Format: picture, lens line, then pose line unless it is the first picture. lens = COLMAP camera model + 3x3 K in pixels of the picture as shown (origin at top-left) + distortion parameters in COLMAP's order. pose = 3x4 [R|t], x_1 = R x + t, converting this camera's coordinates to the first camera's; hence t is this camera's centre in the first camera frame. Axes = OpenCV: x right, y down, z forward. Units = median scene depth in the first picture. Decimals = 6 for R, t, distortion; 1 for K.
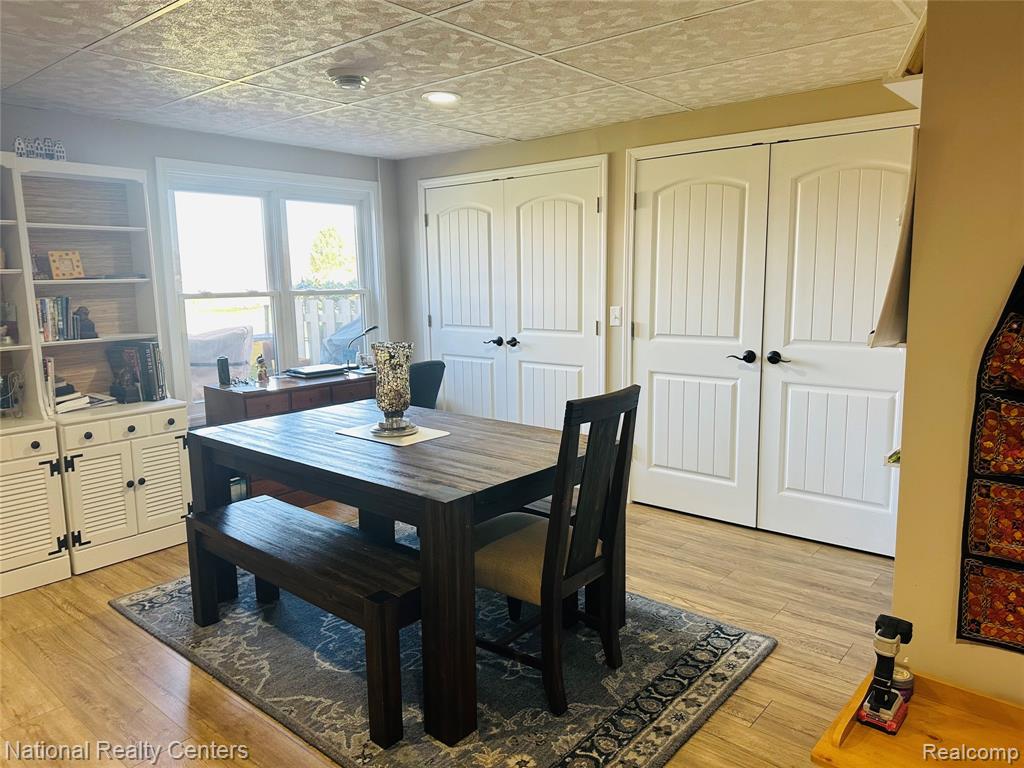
lens RADIAL K [[718.0, 0, 502.0], [0, 718.0, 382.9], [0, 0, 1]] dist [0.086463, -0.104901]
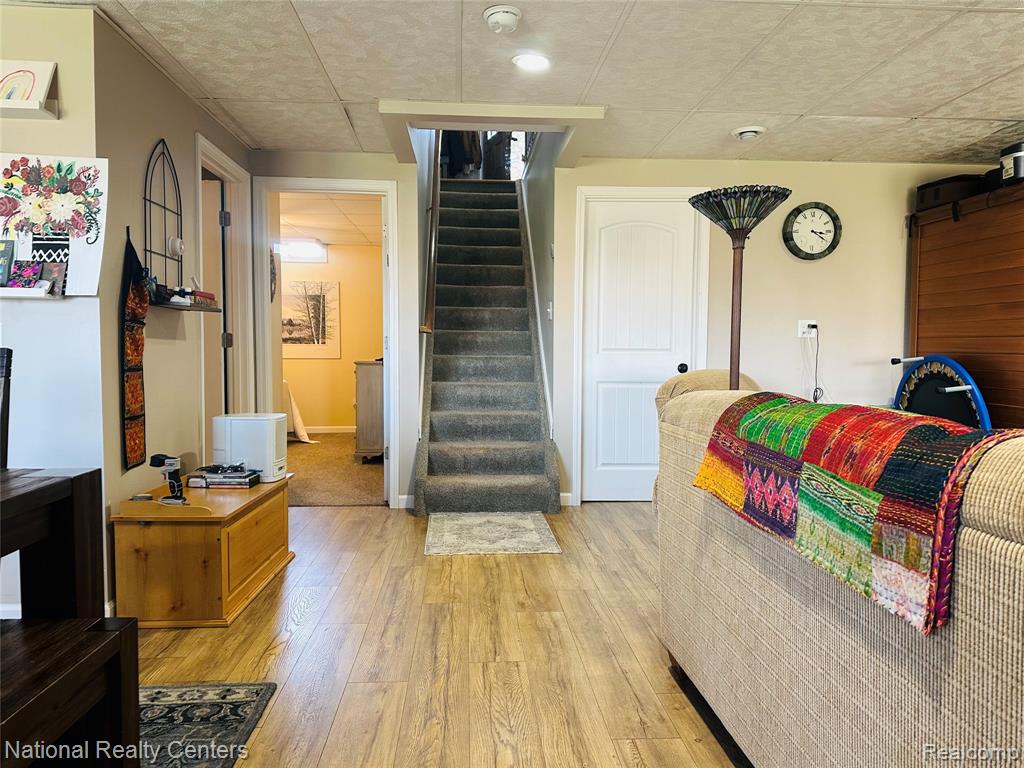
lens RADIAL K [[718.0, 0, 518.4], [0, 718.0, 379.7], [0, 0, 1]] dist [0.086463, -0.104901]
pose [[-0.706566, -0.017539, 0.707429, -0.585805], [0.112853, 0.984106, 0.137114, 0.007759], [-0.698590, 0.176716, -0.693357, 0.732373]]
